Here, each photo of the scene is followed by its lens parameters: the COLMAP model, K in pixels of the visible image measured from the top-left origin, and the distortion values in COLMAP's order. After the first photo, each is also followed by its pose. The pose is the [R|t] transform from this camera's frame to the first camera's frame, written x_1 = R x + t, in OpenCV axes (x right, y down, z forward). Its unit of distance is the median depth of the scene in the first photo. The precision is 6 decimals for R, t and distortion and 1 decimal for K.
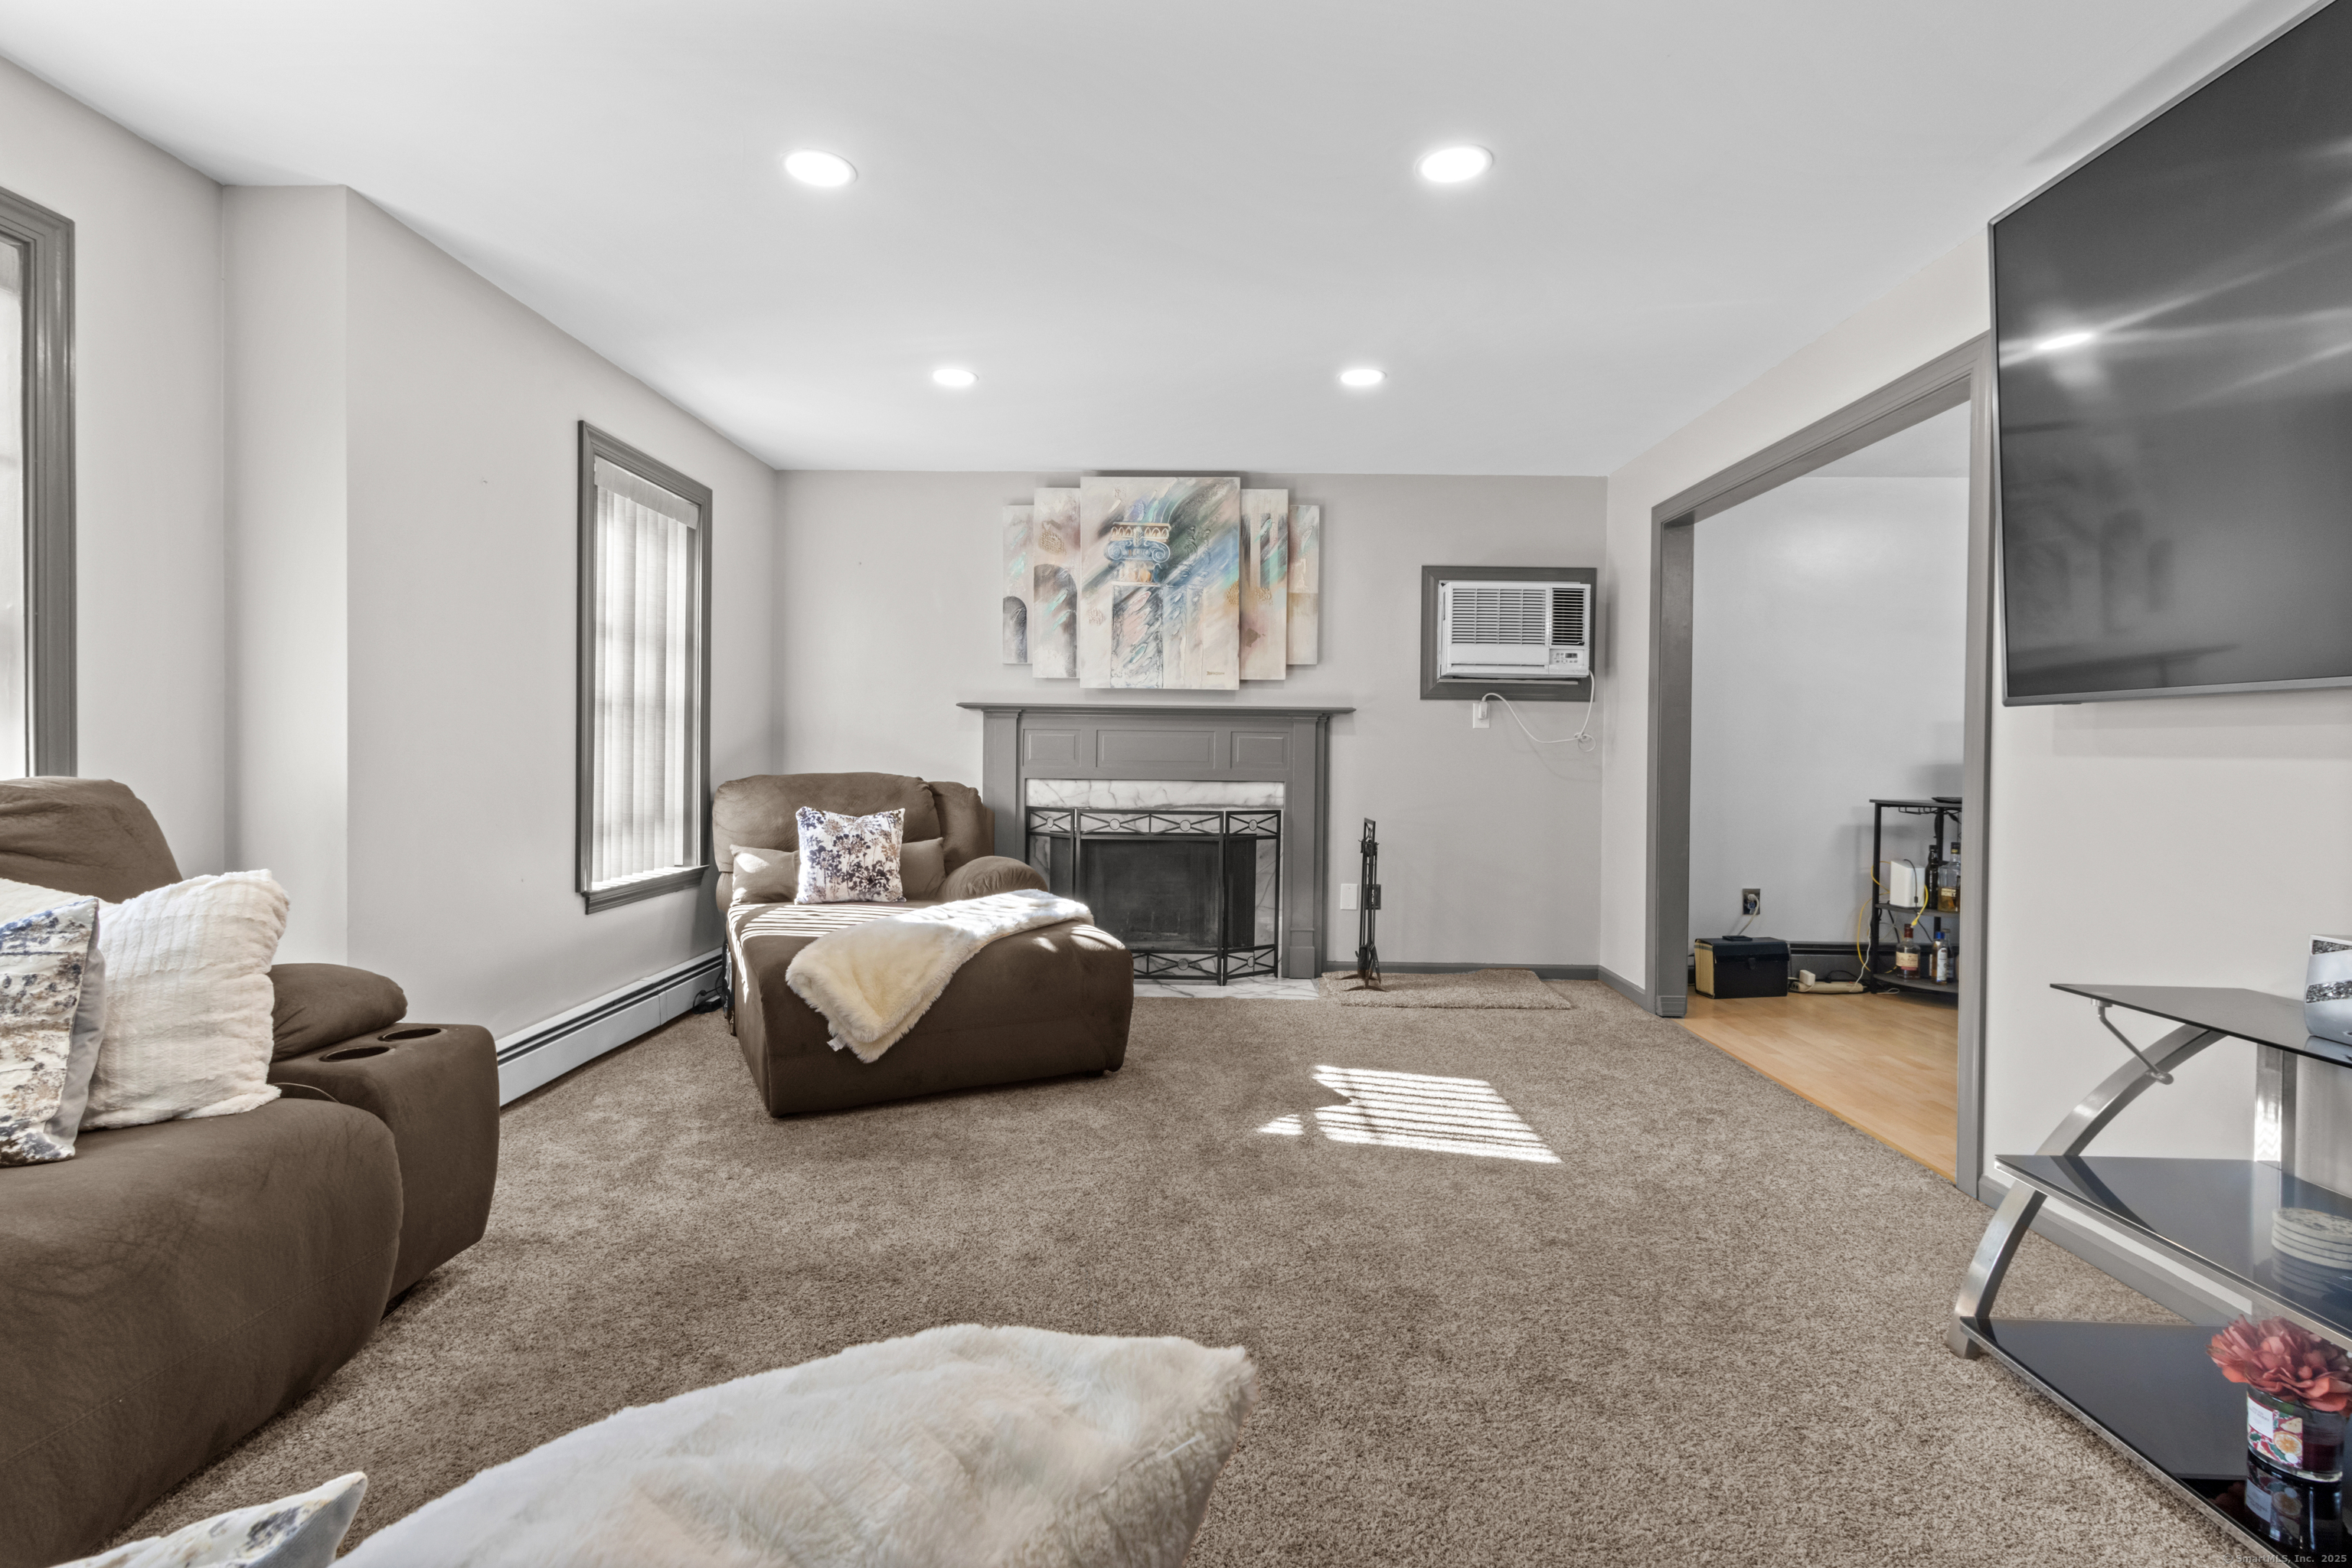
lens RADIAL K [[1115.6, 0, 1165.5], [0, 1115.6, 775.9], [0, 0, 1]] dist [0.002281, 0.000266]
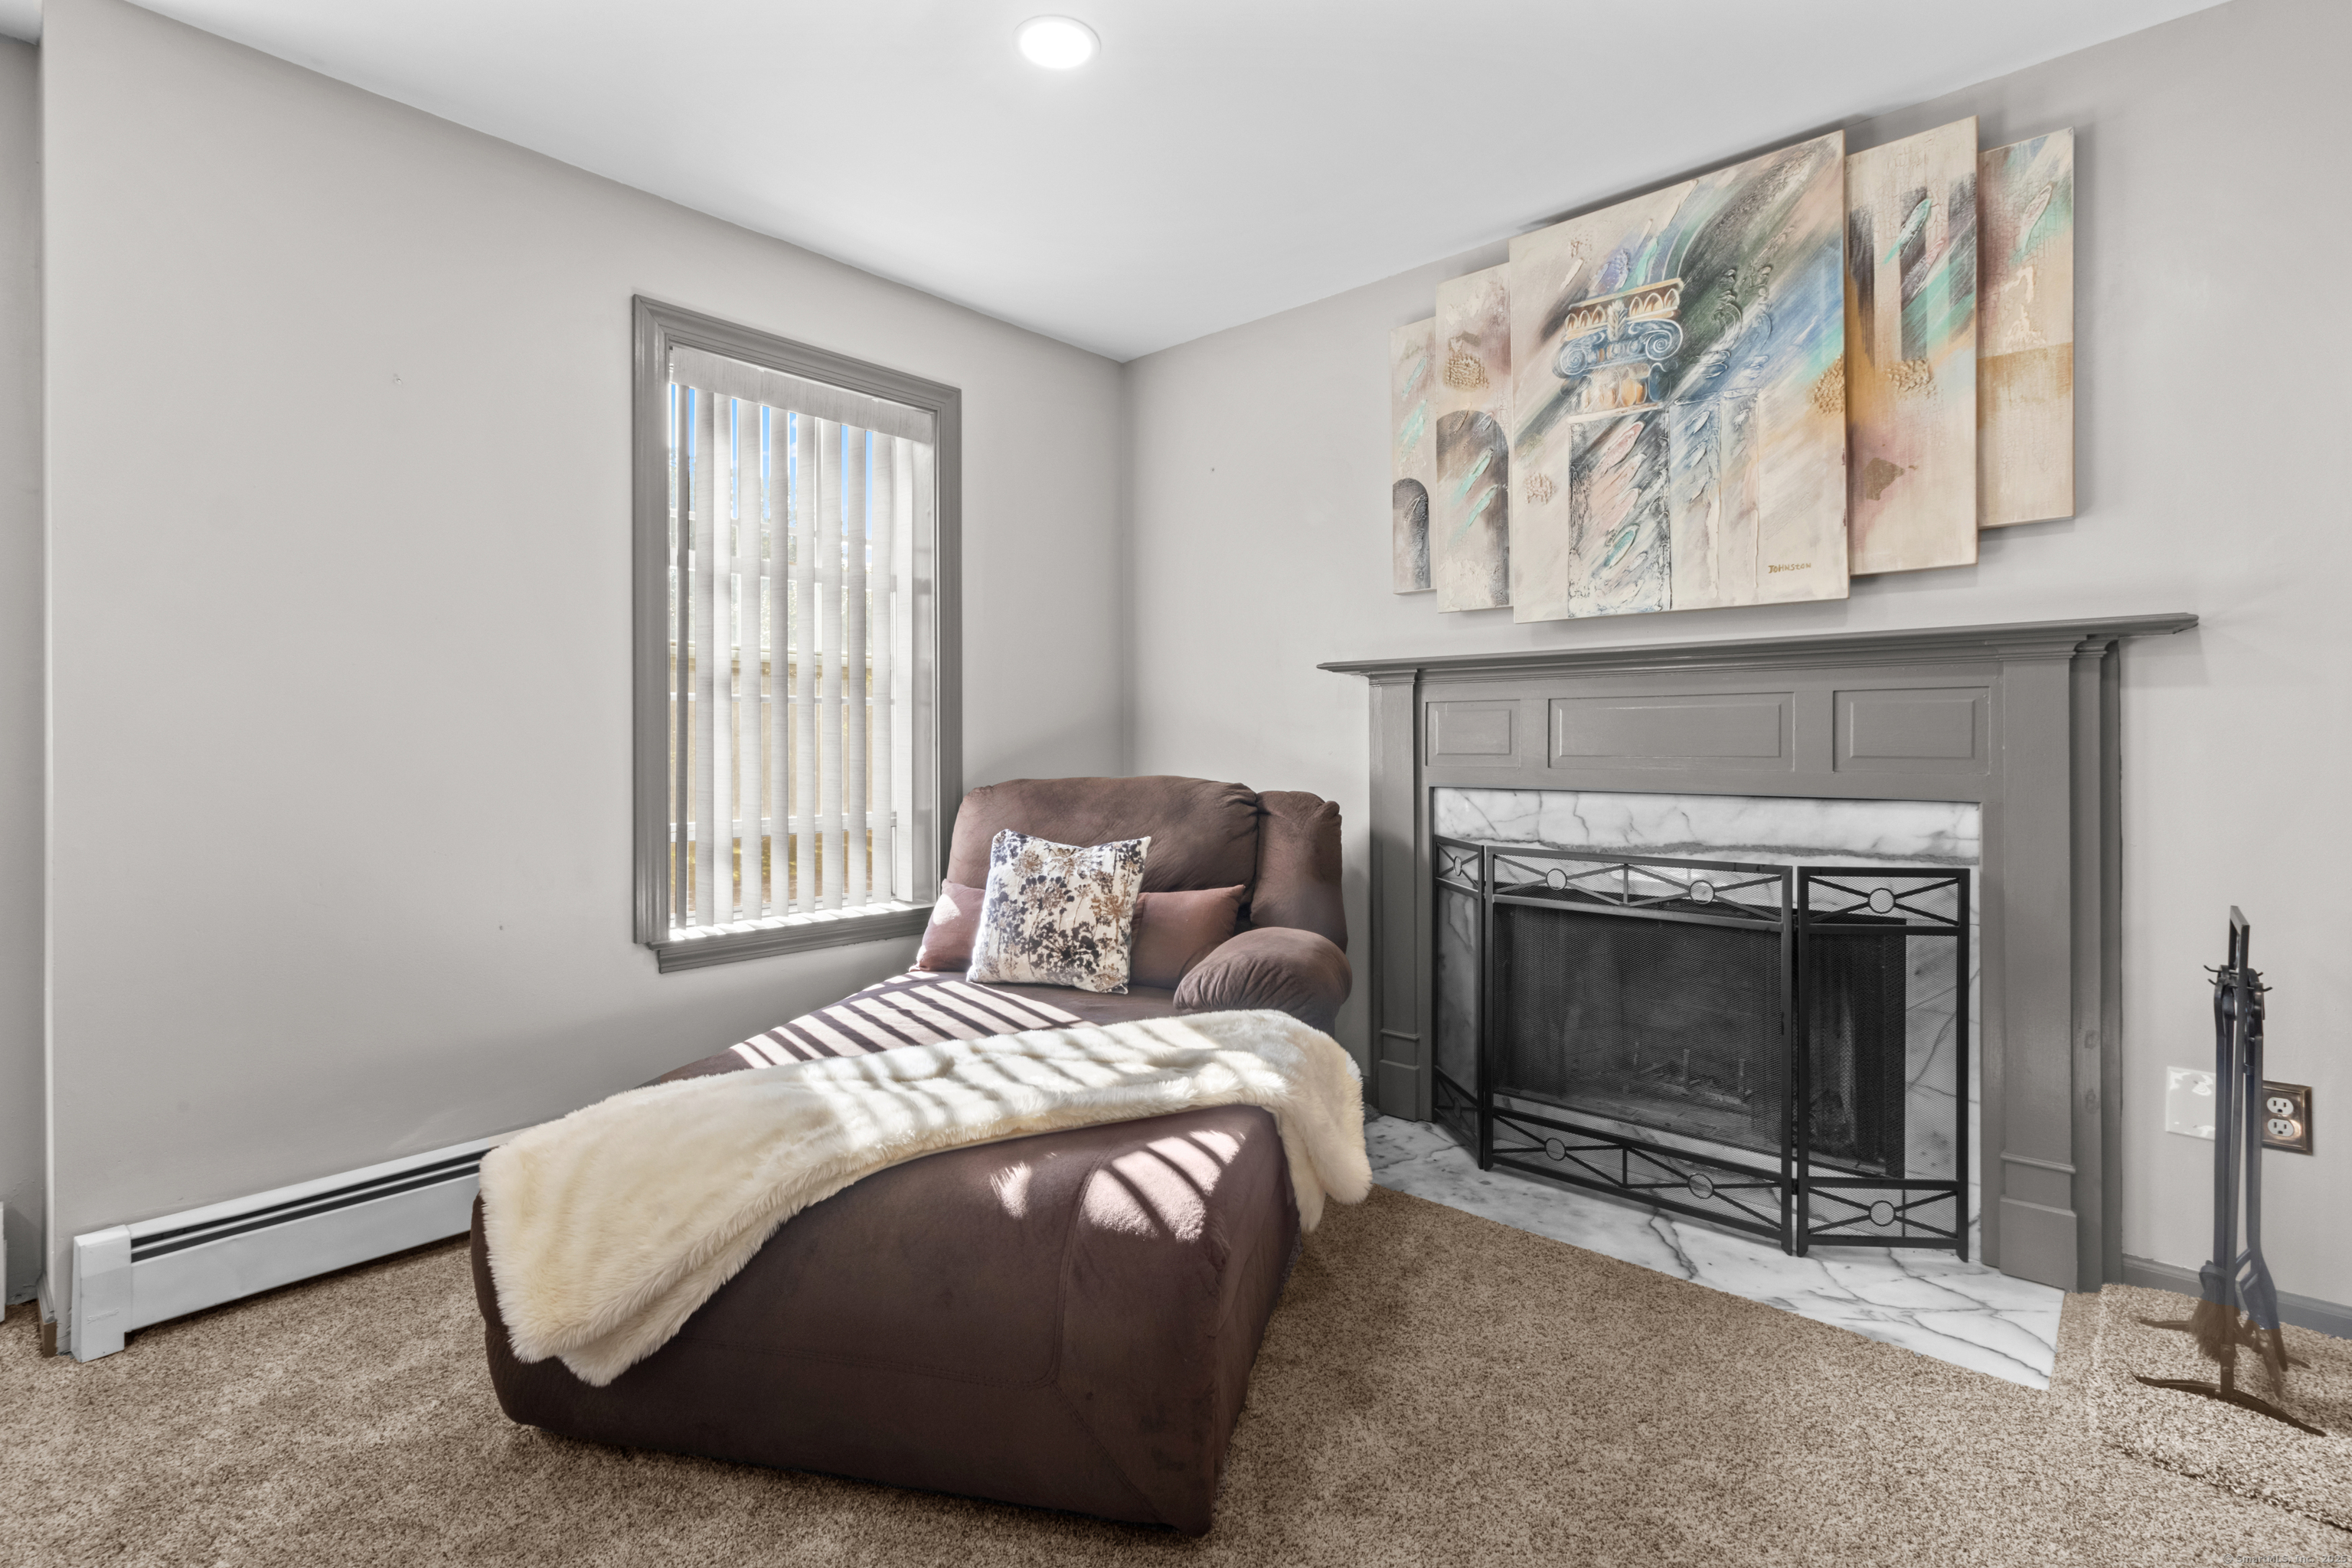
lens RADIAL K [[1095.0, 0, 1176.4], [0, 1095.0, 745.9], [0, 0, 1]] dist [0.003670, 0.000262]
pose [[0.761837, -0.010887, -0.647677, 0.145780], [-0.002220, 0.999809, -0.019417, -0.007817], [0.647765, 0.016230, 0.761667, 0.486114]]
